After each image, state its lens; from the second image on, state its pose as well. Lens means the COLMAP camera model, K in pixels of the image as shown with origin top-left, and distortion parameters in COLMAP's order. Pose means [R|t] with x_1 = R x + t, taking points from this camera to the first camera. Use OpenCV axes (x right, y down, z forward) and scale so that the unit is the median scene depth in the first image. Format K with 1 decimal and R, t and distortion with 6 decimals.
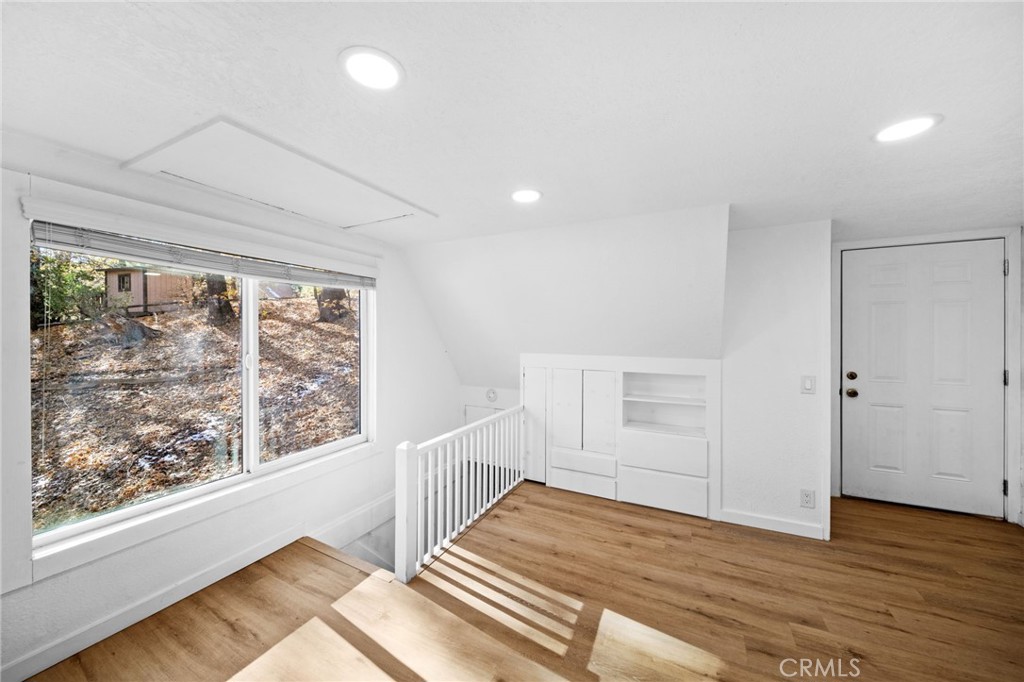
lens RADIAL K [[373.6, 0, 513.4], [0, 373.6, 335.6], [0, 0, 1]] dist [-0.000781, -0.000231]
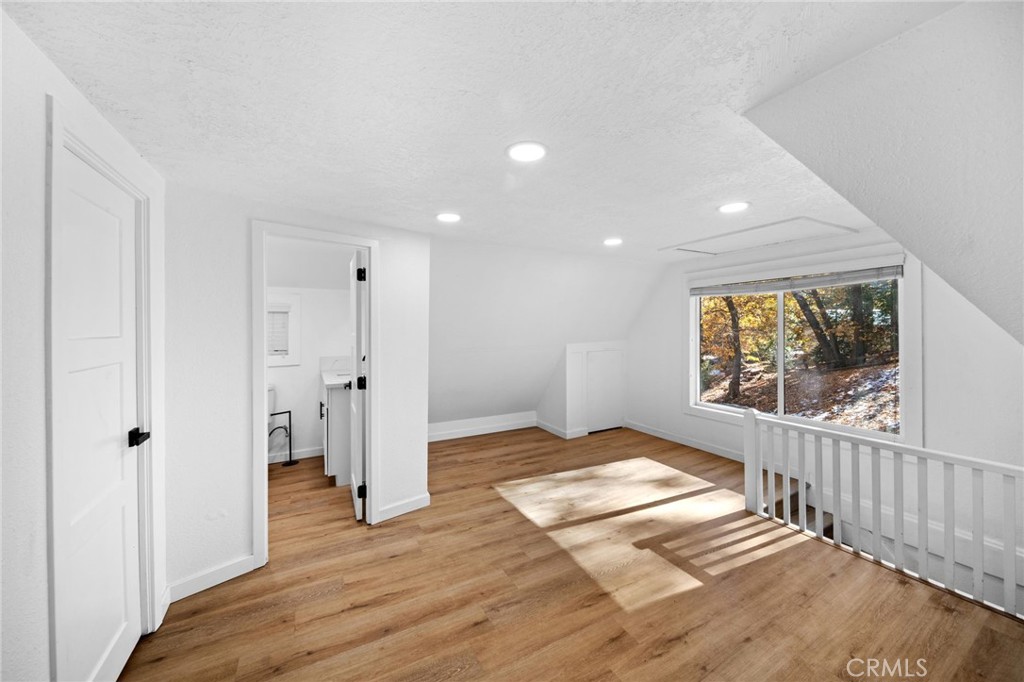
lens RADIAL K [[373.6, 0, 513.4], [0, 373.6, 335.6], [0, 0, 1]] dist [-0.000781, -0.000231]
pose [[-0.590324, 0.013341, -0.807056, 1.396185], [0.008837, 0.999910, 0.010064, -0.020141], [0.807118, -0.001191, -0.590389, 1.147595]]
